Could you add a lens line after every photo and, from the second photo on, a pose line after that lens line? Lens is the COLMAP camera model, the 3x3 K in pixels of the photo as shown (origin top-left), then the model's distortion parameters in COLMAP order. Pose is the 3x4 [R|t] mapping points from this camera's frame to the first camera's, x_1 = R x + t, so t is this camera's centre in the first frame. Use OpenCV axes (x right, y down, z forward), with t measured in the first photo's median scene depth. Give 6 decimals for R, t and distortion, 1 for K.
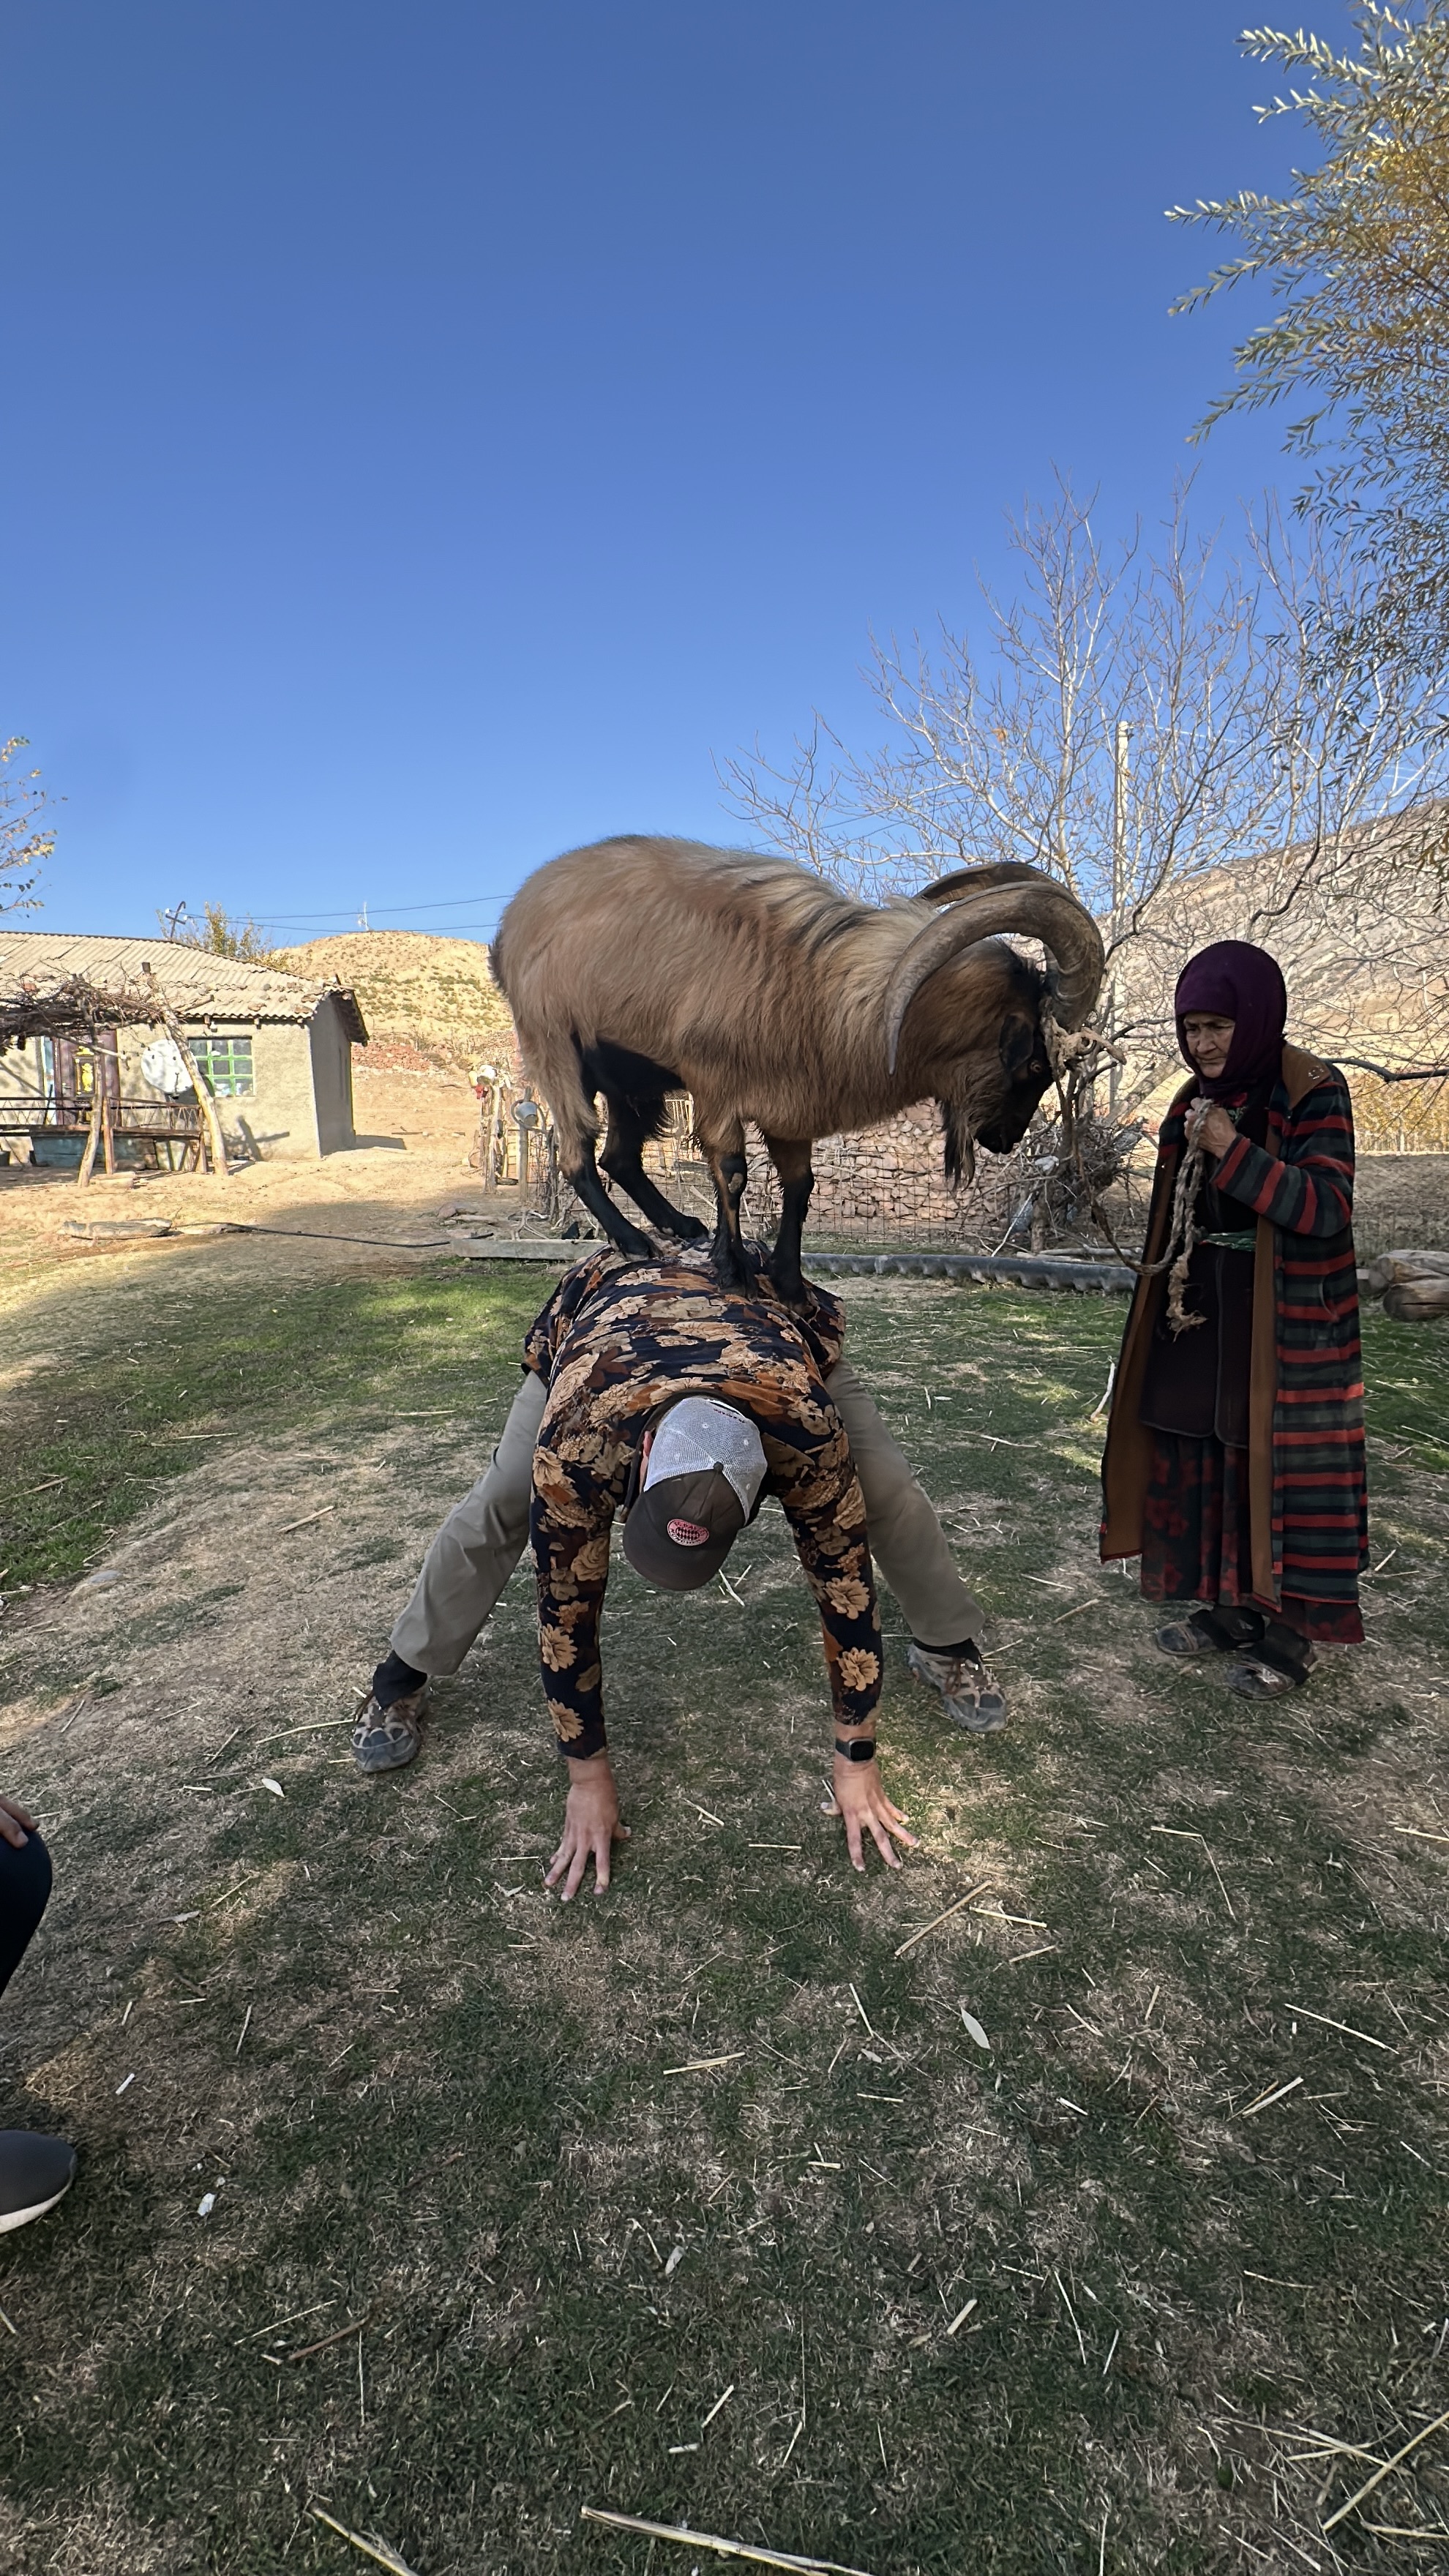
lens RADIAL K [[1216.8, 0, 717.5], [0, 1216.8, 1282.5], [0, 0, 1]] dist [0.000223, 0.000405]
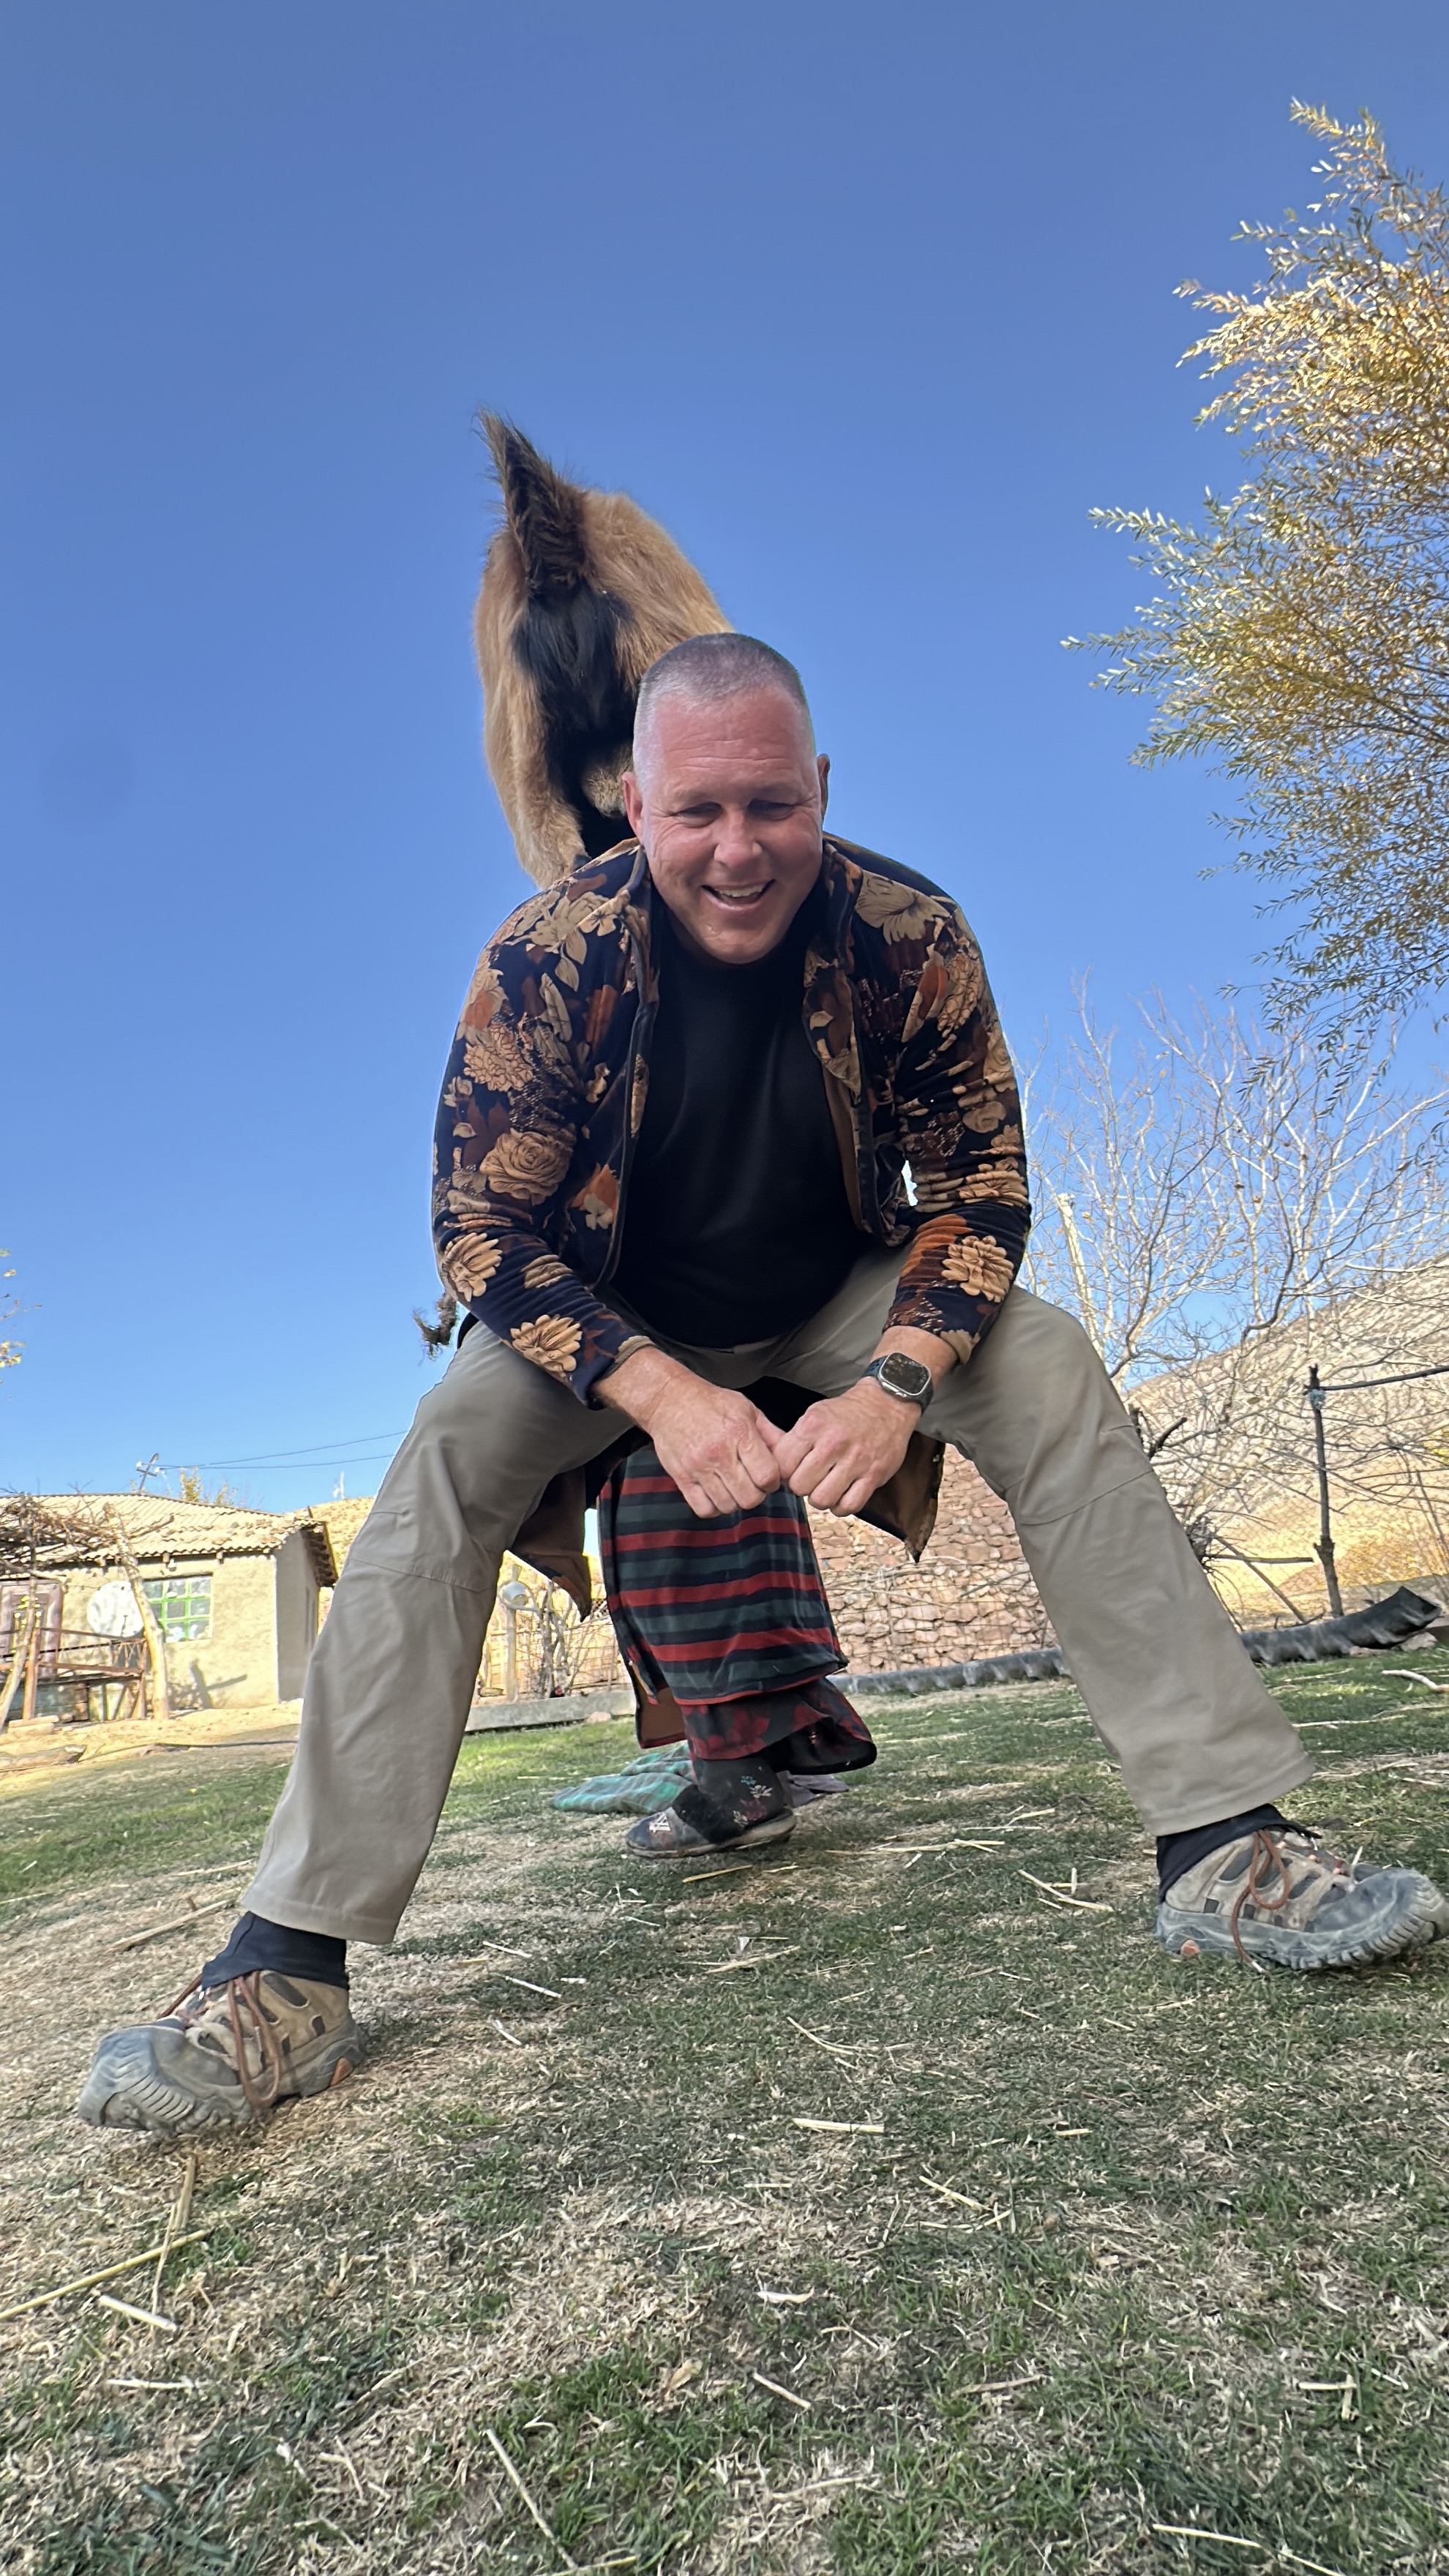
lens RADIAL K [[1169.2, 0, 706.4], [0, 1169.2, 1308.8], [0, 0, 1]] dist [-0.001463, 0.000115]
pose [[0.995553, -0.084274, 0.042094, -0.162863], [0.094202, 0.890936, -0.444251, 0.307568], [-0.000064, 0.446241, 0.894913, 0.653876]]
